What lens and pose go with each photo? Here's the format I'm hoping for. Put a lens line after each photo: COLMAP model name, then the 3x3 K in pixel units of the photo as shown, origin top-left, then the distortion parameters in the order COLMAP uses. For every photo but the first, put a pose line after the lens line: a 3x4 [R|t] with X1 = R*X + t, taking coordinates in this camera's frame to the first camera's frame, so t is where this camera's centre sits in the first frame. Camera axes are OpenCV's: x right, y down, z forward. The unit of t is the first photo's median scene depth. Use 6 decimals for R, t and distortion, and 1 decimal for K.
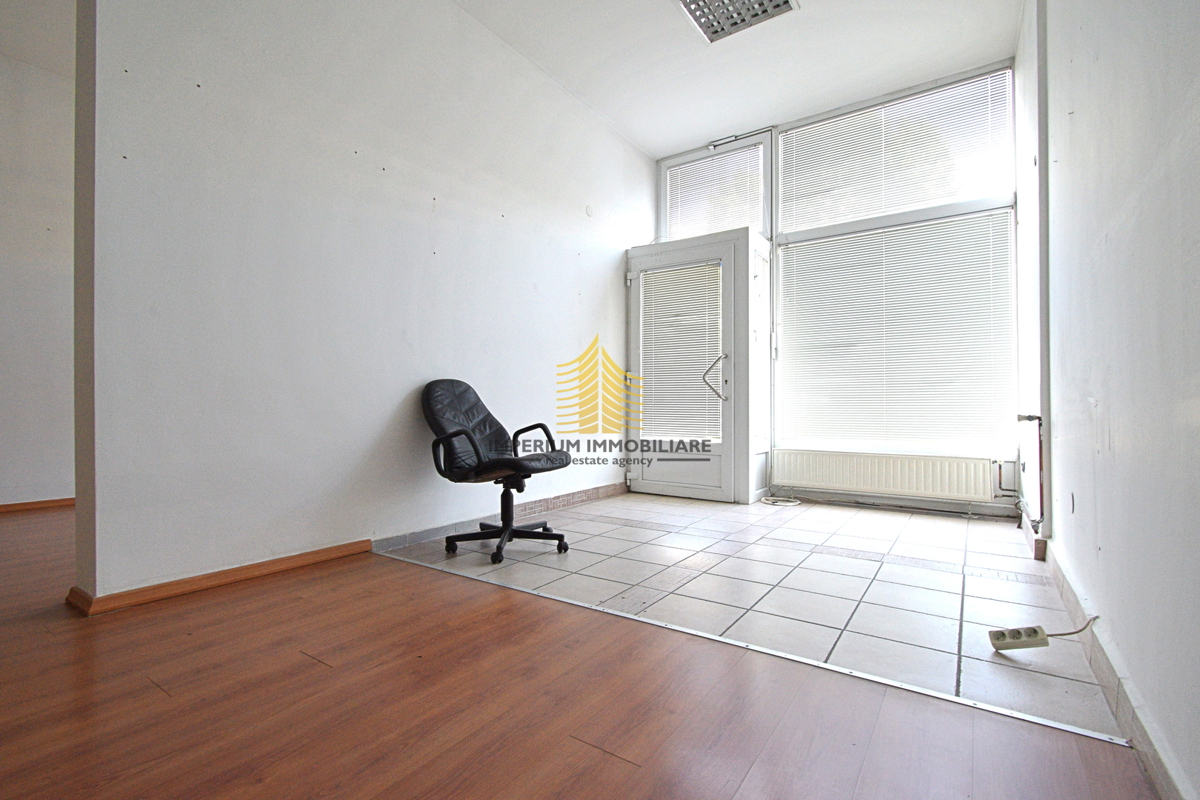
lens RADIAL K [[531.7, 0, 600.0], [0, 531.7, 400.0], [0, 0, 1]] dist [-0.010450, 0.000587]
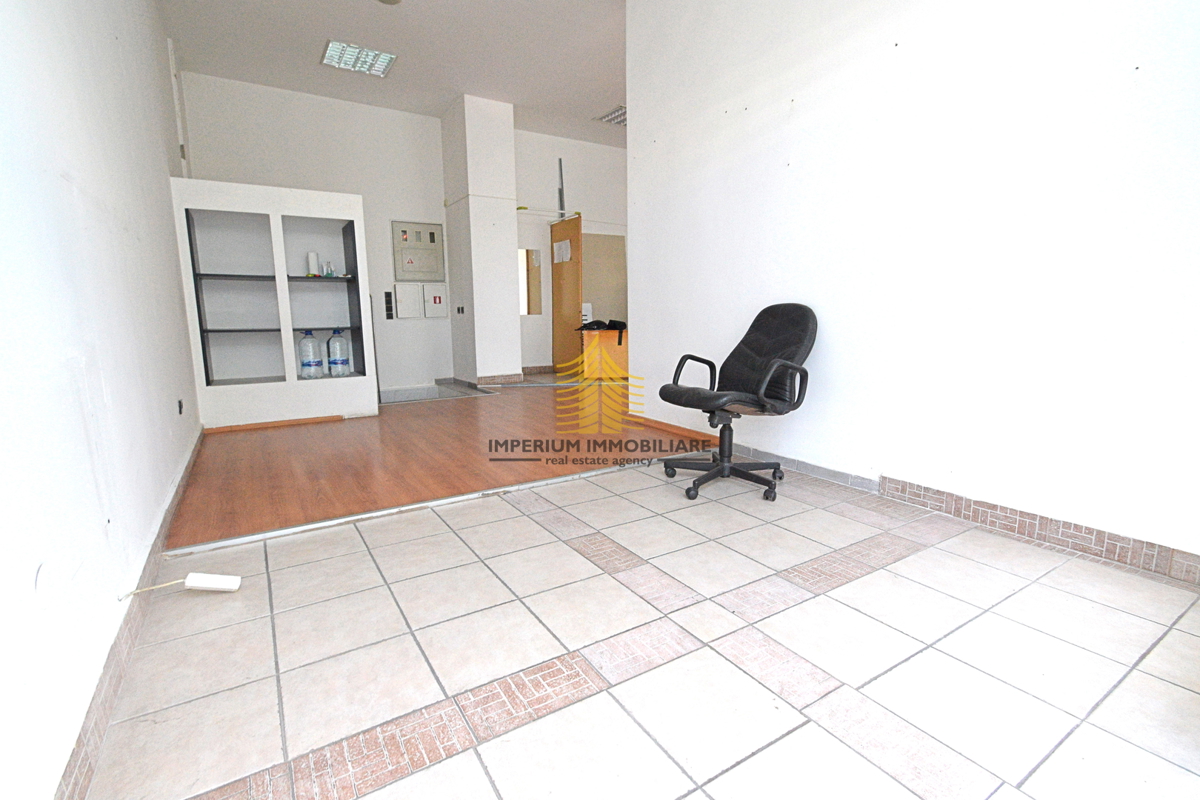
lens RADIAL K [[531.7, 0, 600.0], [0, 531.7, 400.0], [0, 0, 1]] dist [-0.010450, 0.000587]
pose [[-0.368346, 0.153350, -0.916954, 0.290385], [0.019395, 0.987355, 0.157332, -0.010248], [0.929486, 0.040168, -0.366662, 0.428074]]
